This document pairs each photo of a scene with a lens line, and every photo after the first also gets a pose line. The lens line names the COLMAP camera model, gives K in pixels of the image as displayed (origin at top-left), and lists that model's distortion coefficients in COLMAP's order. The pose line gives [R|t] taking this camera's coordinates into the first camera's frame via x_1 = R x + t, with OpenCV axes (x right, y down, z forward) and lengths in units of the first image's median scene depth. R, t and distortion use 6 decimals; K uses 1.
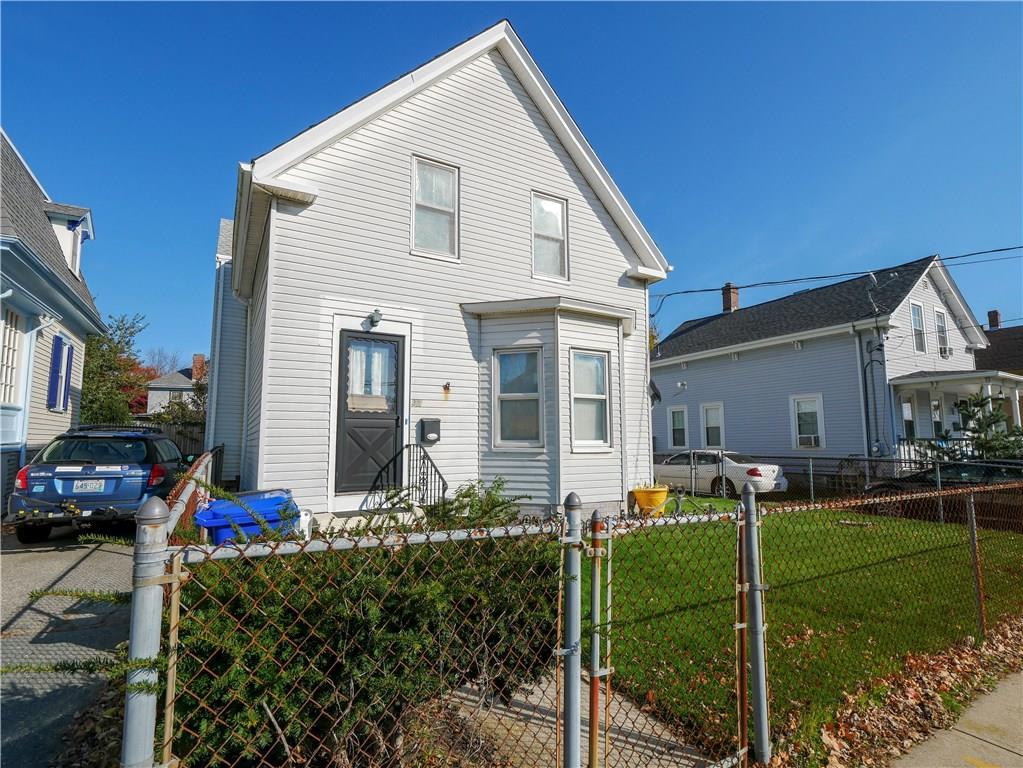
lens RADIAL K [[488.5, 0, 511.5], [0, 488.5, 390.9], [0, 0, 1]] dist [-0.015571, 0.000141]
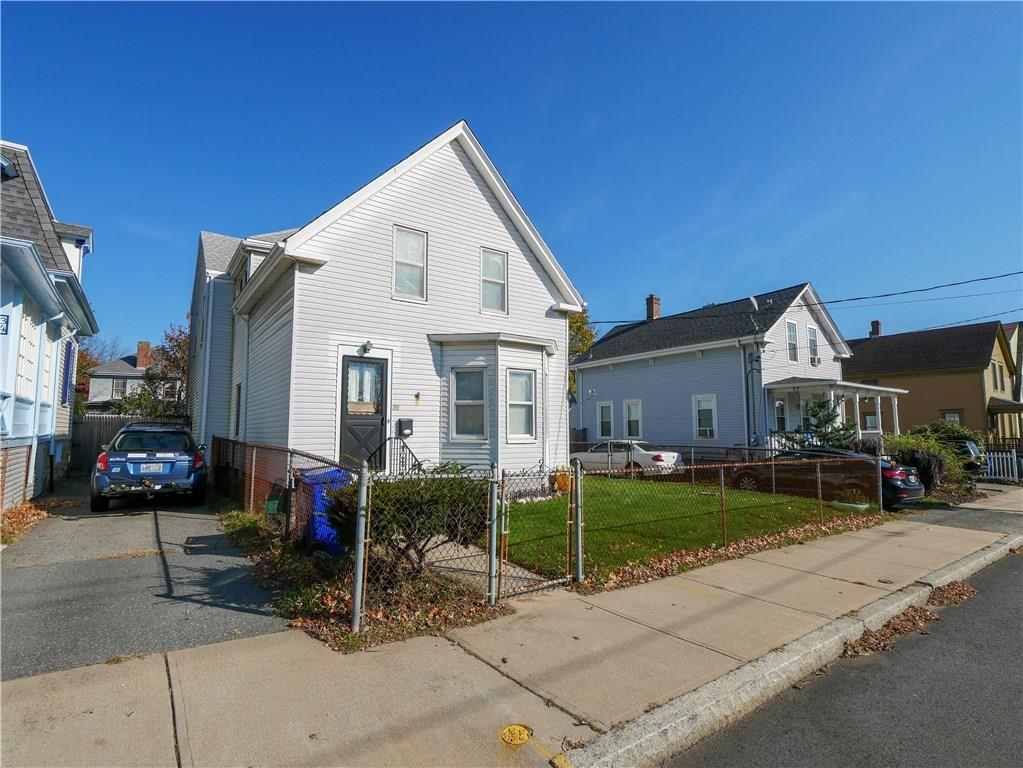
lens RADIAL K [[494.3, 0, 511.5], [0, 494.3, 384.0], [0, 0, 1]] dist [-0.017618, -0.000149]
pose [[0.994211, 0.013035, 0.106654, -0.016333], [-0.014211, 0.999846, 0.010278, -0.056530], [-0.106504, -0.011734, 0.994243, -0.397002]]
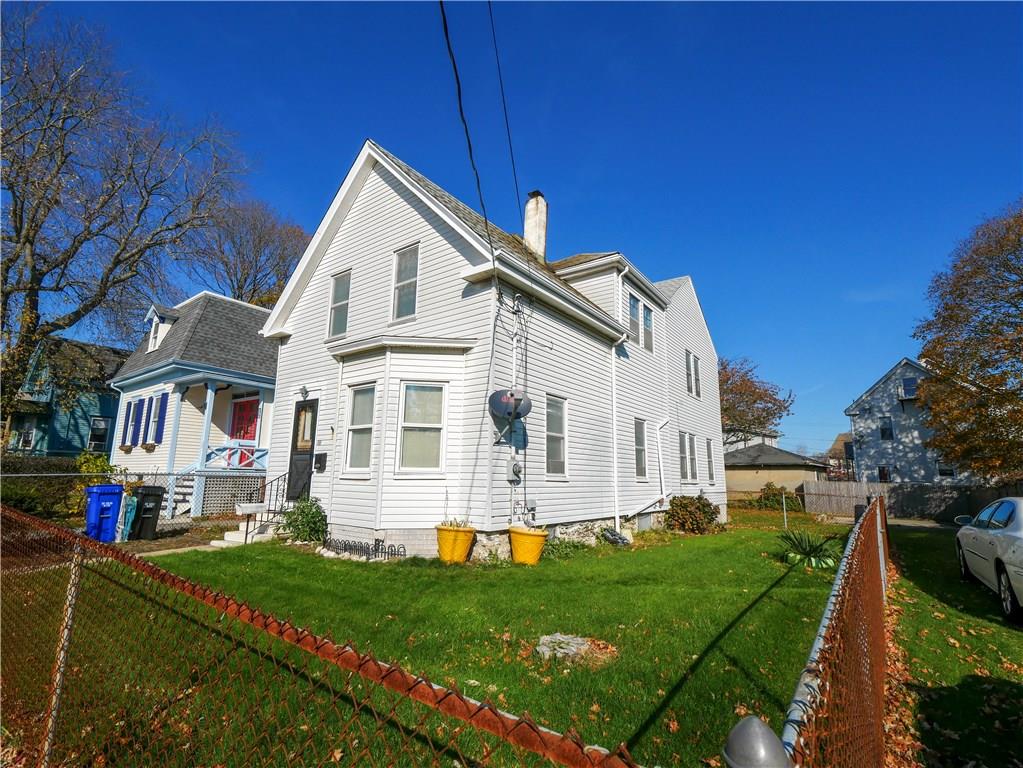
lens RADIAL K [[488.5, 0, 511.5], [0, 488.5, 390.9], [0, 0, 1]] dist [-0.015571, 0.000141]
pose [[0.393521, -0.152196, -0.906630, 1.272180], [0.079936, 0.988130, -0.131181, 0.099962], [0.915834, -0.020849, 0.401016, 0.867422]]
